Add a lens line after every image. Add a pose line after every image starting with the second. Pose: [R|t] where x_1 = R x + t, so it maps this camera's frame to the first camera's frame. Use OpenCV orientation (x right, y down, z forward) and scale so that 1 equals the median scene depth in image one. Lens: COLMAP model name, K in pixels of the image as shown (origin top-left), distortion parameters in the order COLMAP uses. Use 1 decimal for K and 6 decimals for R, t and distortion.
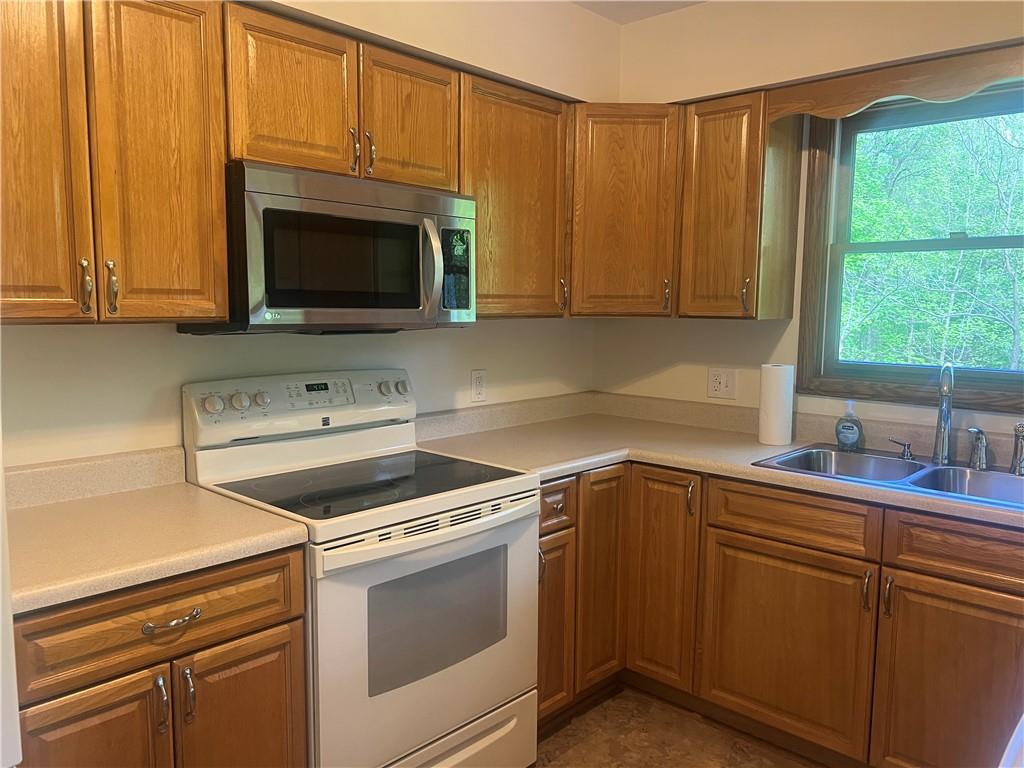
lens RADIAL K [[779.0, 0, 512.0], [0, 779.0, 384.0], [0, 0, 1]] dist [0.055422, -0.068407]
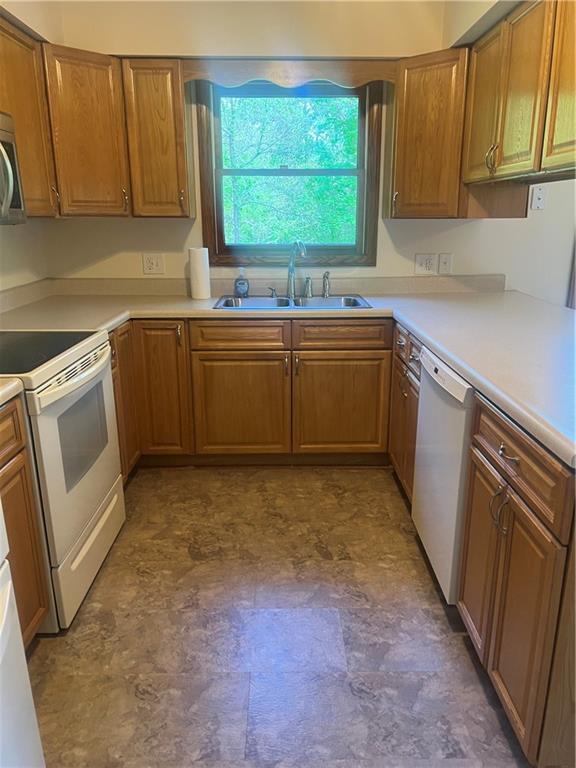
lens RADIAL K [[584.2, 0, 307.6], [0, 584.2, 385.6], [0, 0, 1]] dist [0.055422, -0.068407]
pose [[0.709387, -0.205586, 0.674170, -0.388647], [0.081226, 0.973987, 0.211546, 0.014594], [-0.700124, -0.095308, 0.707632, -0.026780]]
